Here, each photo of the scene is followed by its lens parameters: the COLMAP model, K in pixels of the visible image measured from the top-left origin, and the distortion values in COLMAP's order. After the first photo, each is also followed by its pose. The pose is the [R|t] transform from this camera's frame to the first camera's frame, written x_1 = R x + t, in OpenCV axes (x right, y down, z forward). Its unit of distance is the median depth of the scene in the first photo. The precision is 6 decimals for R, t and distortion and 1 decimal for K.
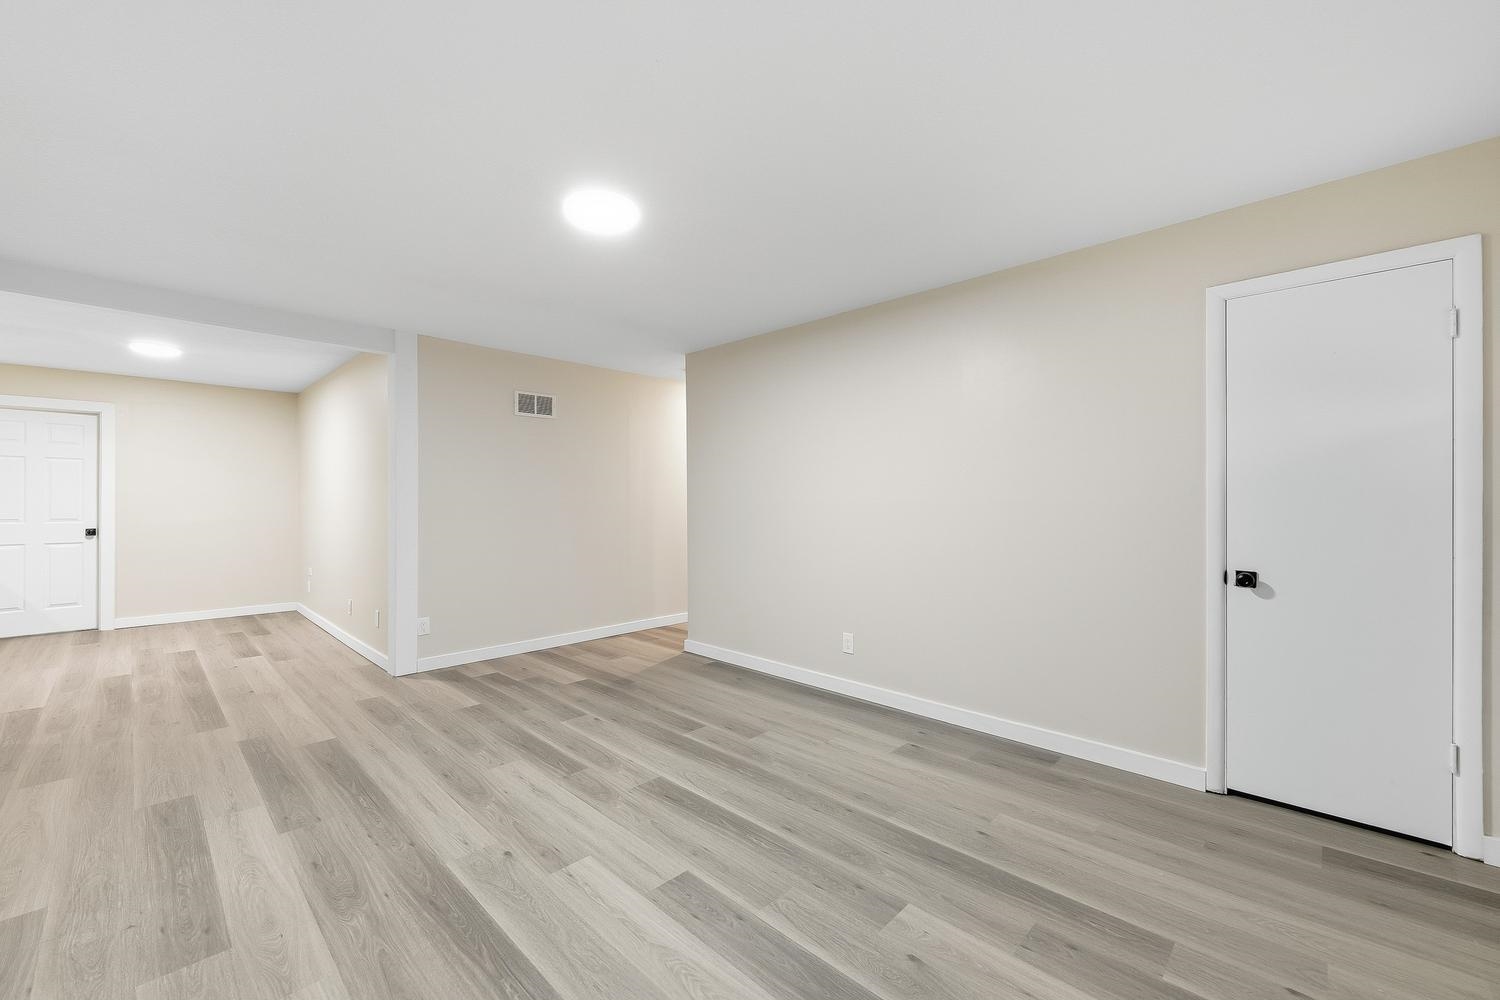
lens RADIAL K [[608.9, 0, 737.9], [0, 608.9, 505.4], [0, 0, 1]] dist [-0.002261, -0.000135]
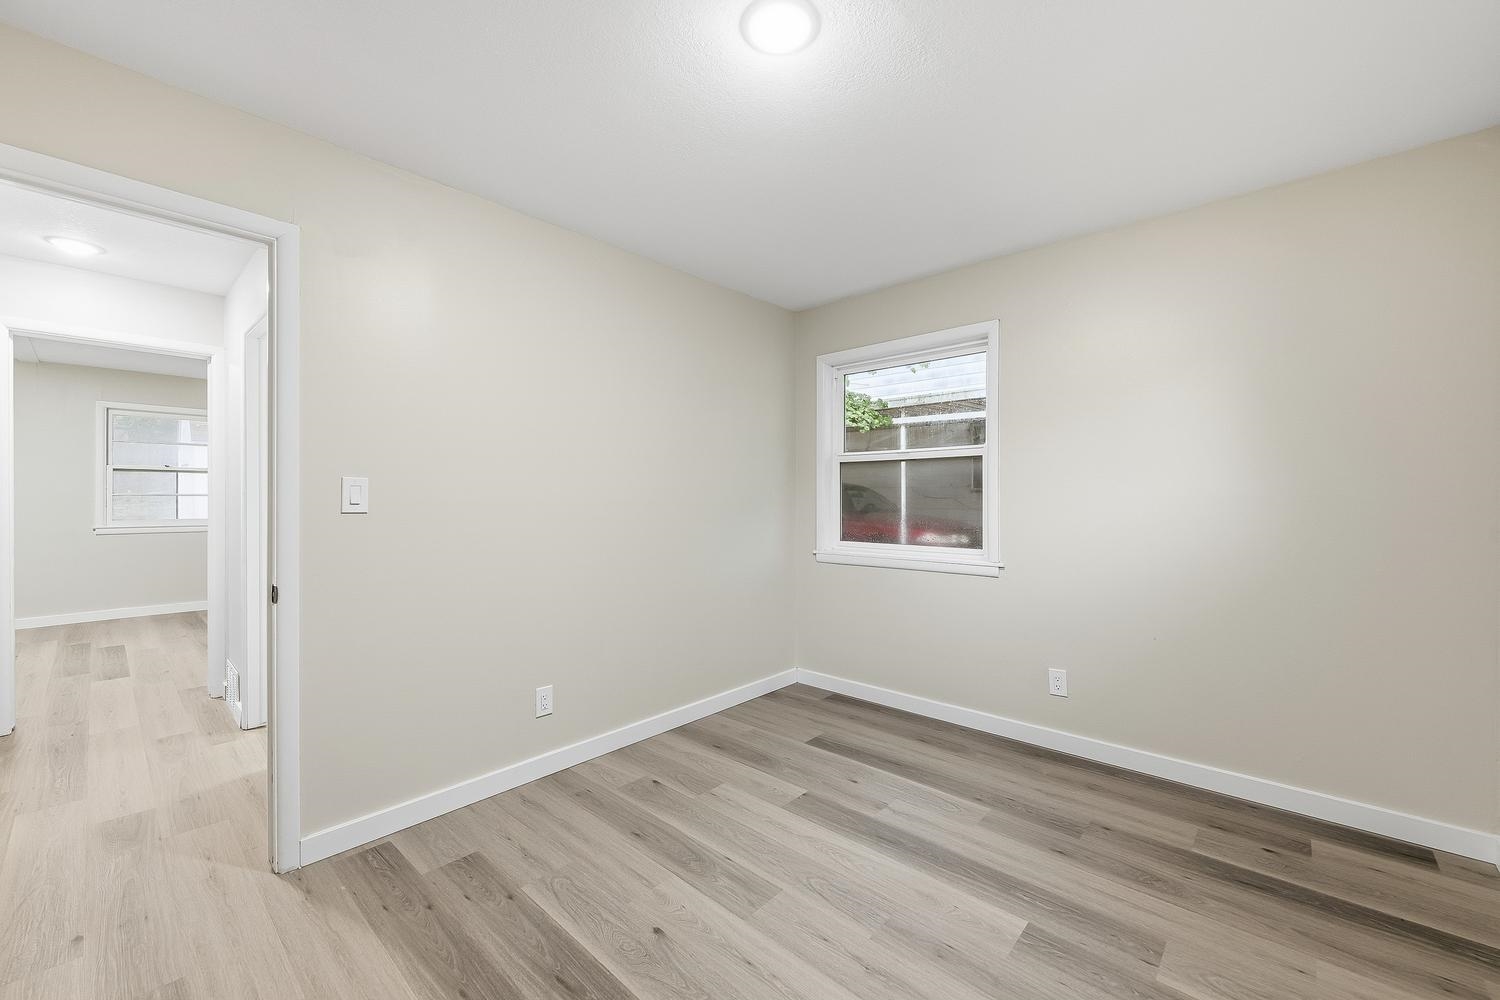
lens RADIAL K [[608.9, 0, 749.9], [0, 608.9, 477.2], [0, 0, 1]] dist [-0.002261, -0.000135]
pose [[0.999232, 0.005351, 0.038822, -0.144446], [-0.003928, 0.999321, -0.036631, -0.001521], [-0.038992, 0.036450, 0.998574, 0.142271]]
